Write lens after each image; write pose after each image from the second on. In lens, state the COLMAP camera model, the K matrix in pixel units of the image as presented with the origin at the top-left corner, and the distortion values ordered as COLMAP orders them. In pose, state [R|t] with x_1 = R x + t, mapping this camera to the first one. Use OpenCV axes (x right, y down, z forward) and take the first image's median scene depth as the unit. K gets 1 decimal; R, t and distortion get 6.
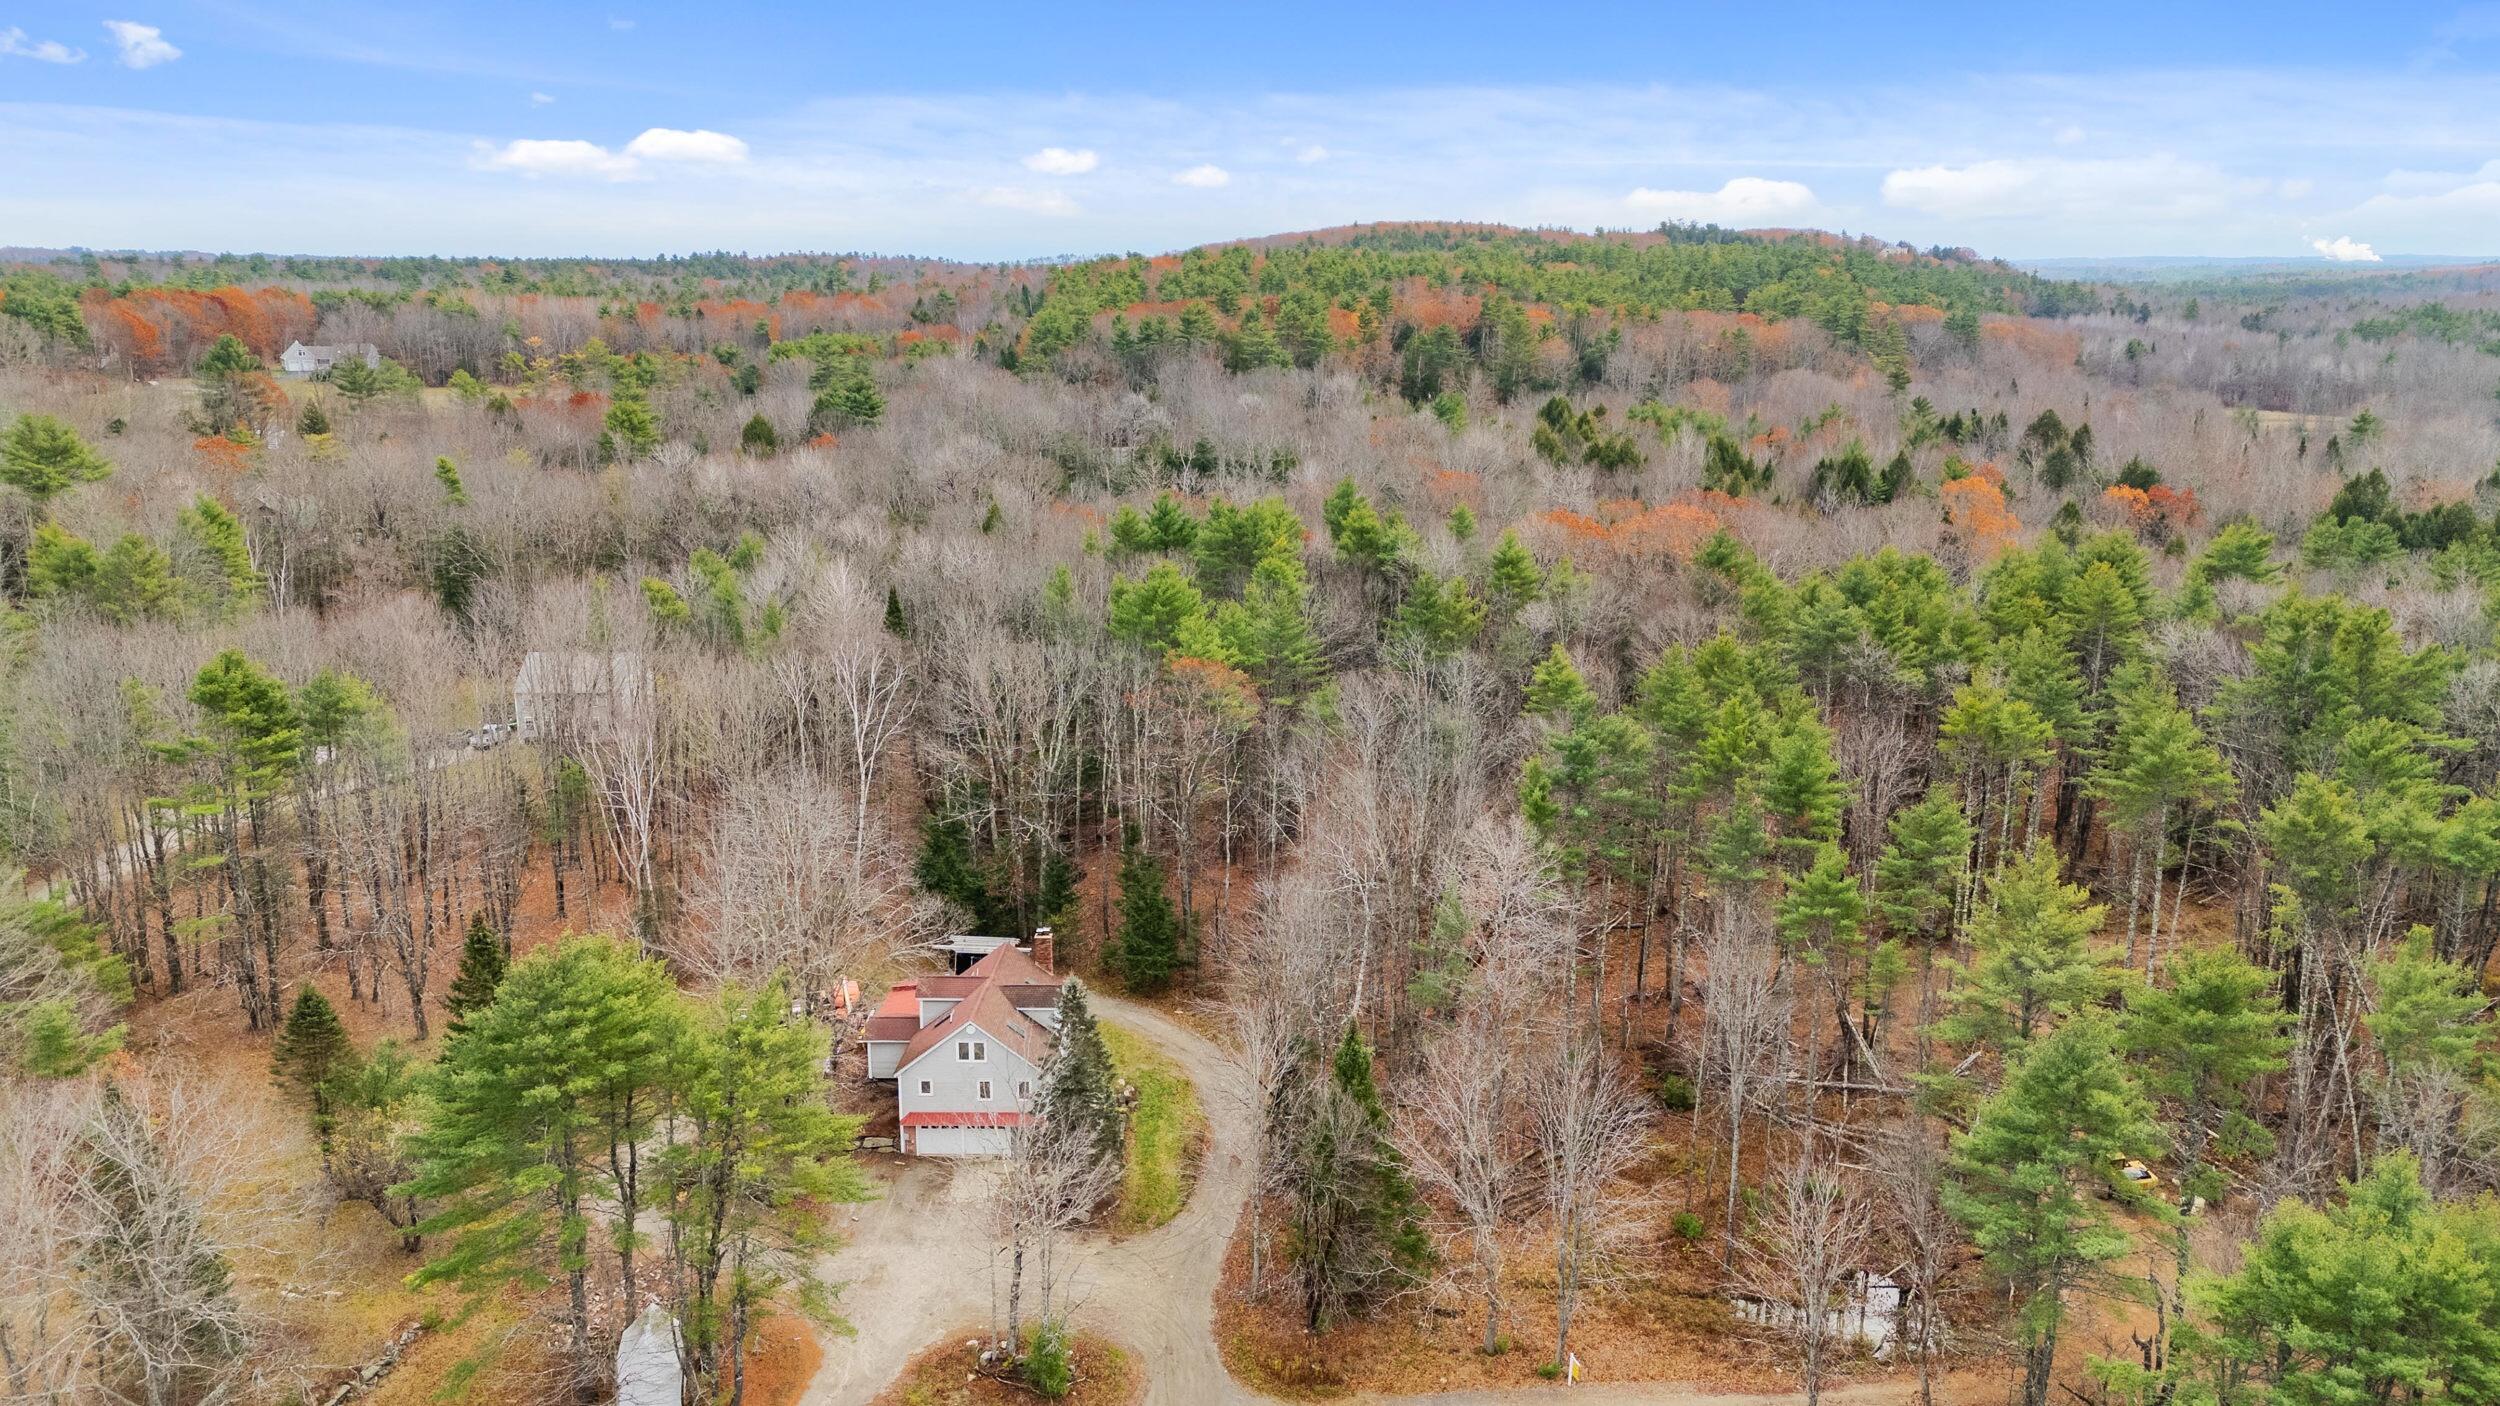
lens RADIAL K [[1814.3, 0, 1276.6], [0, 1814.3, 702.5], [0, 0, 1]] dist [0.082989, -0.087487]
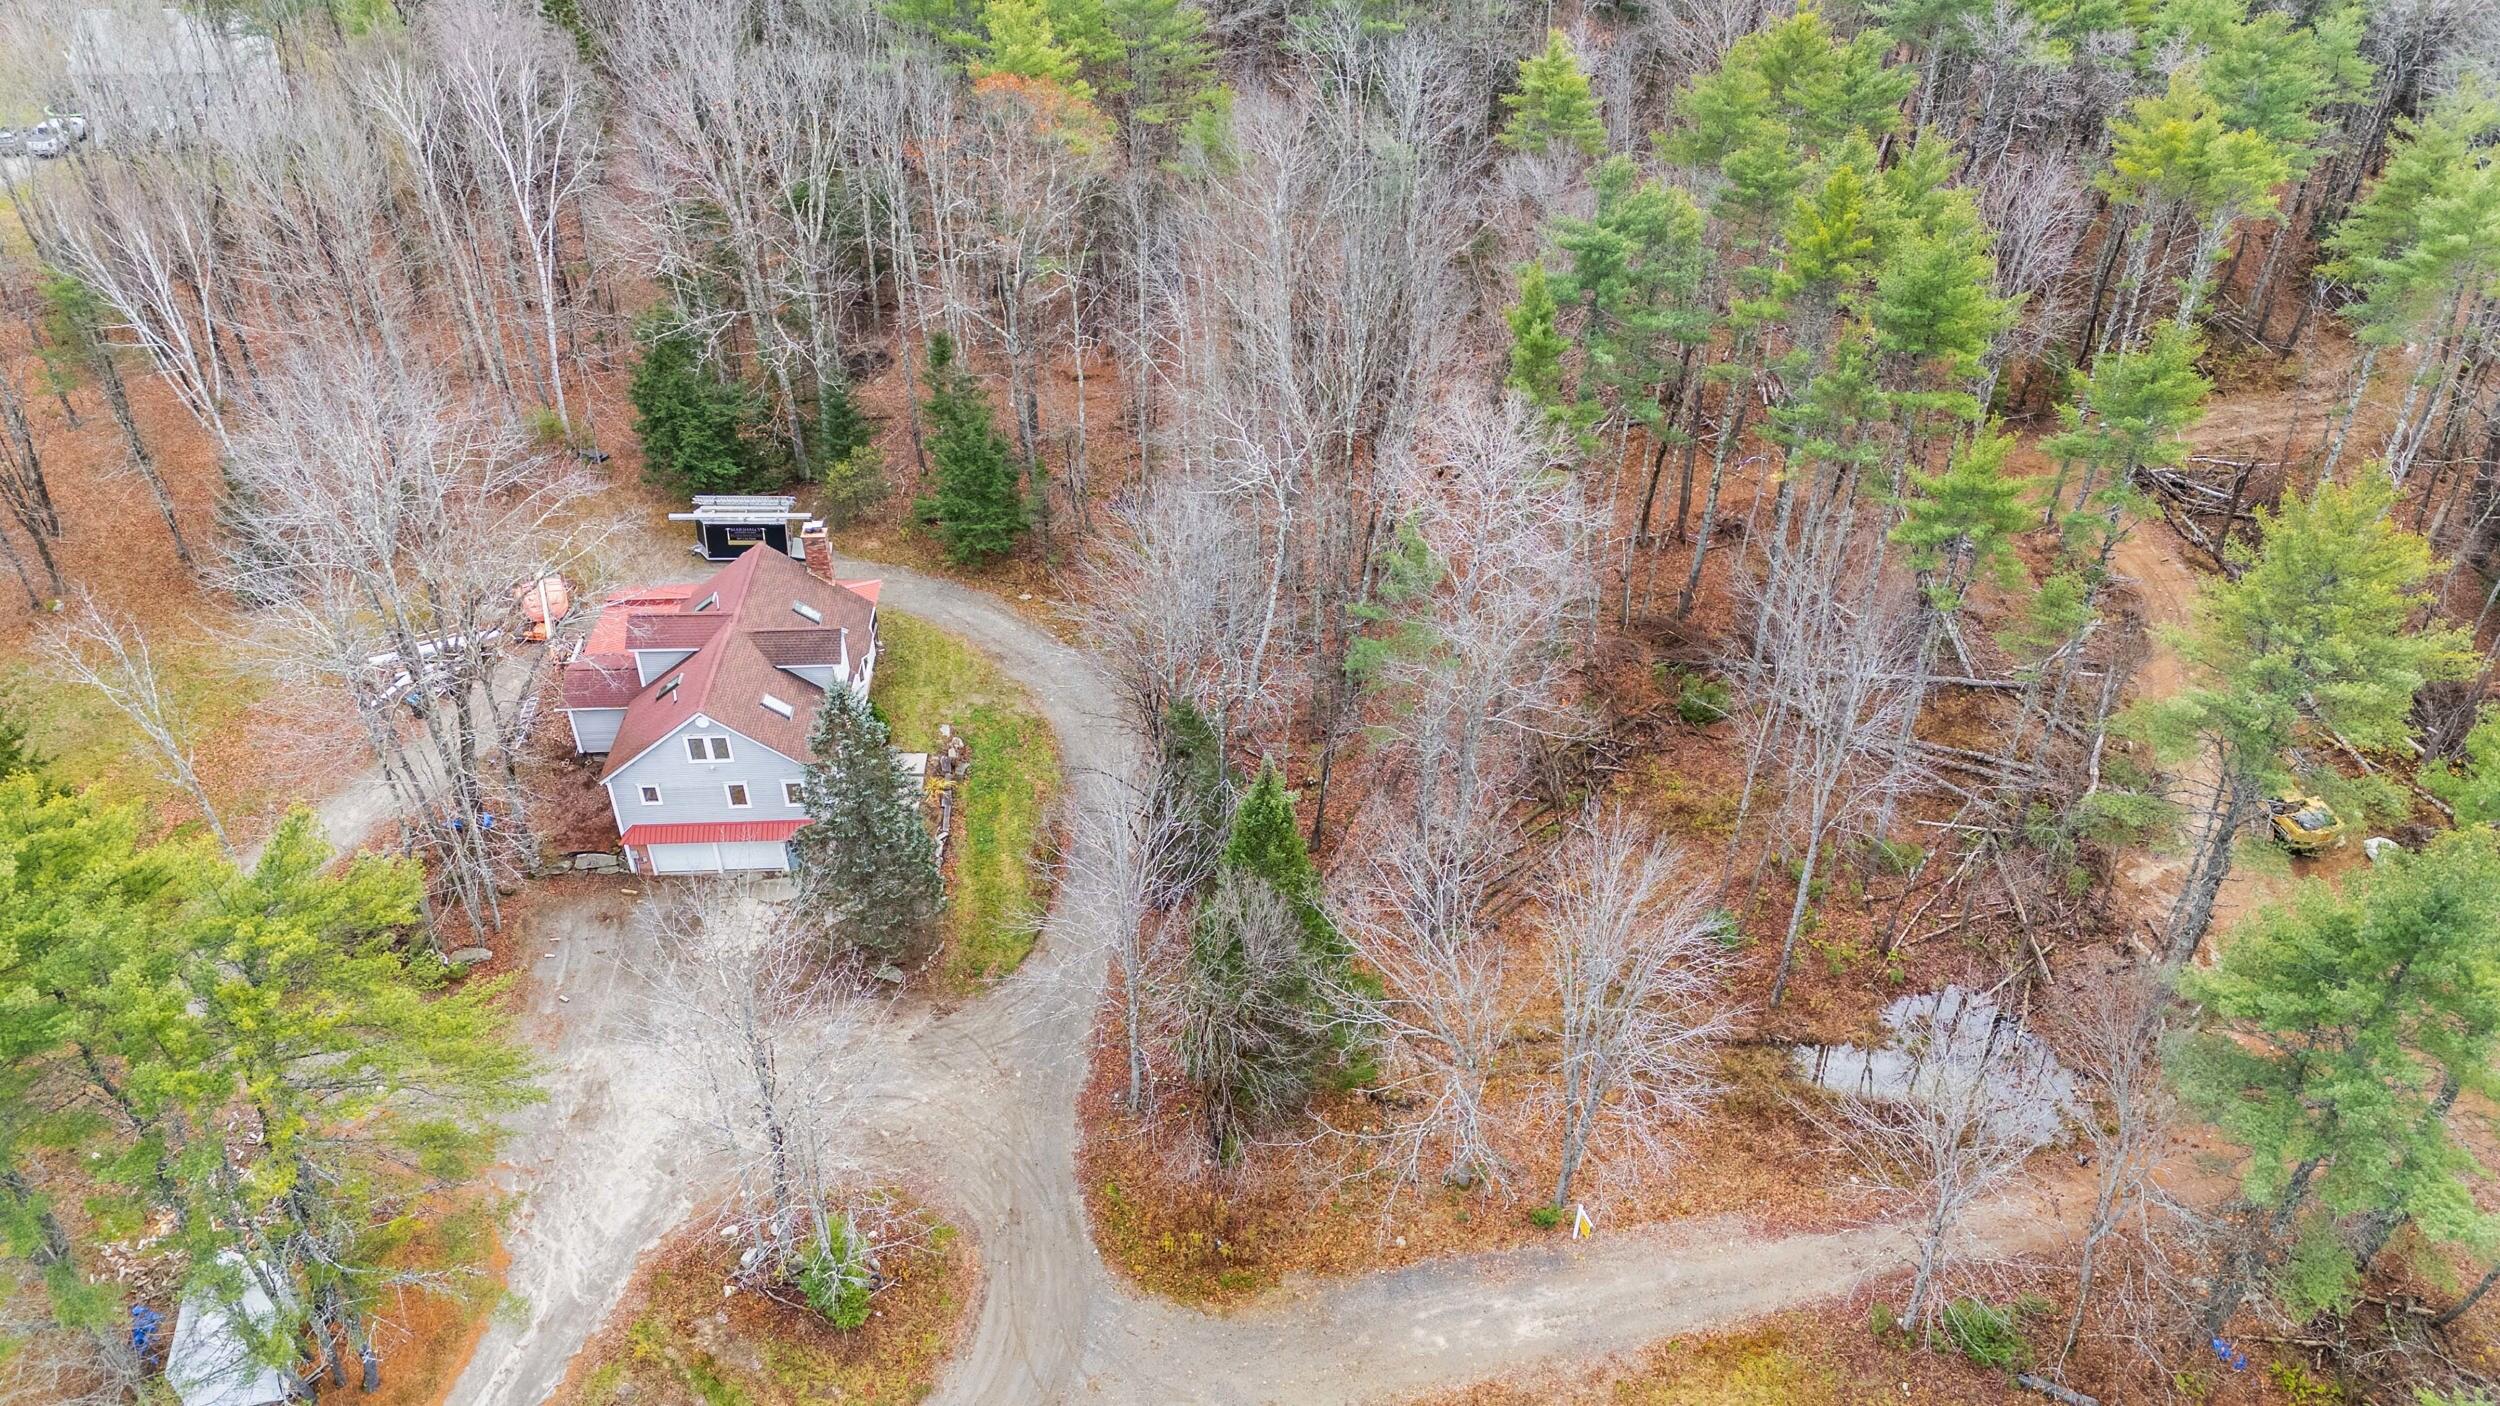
lens RADIAL K [[1814.3, 0, 1276.6], [0, 1814.3, 702.5], [0, 0, 1]] dist [0.082989, -0.087487]
pose [[0.998319, -0.038344, 0.043454, 0.016280], [0.018117, 0.918726, 0.394481, -0.090801], [-0.055049, -0.393030, 0.917876, 0.361711]]
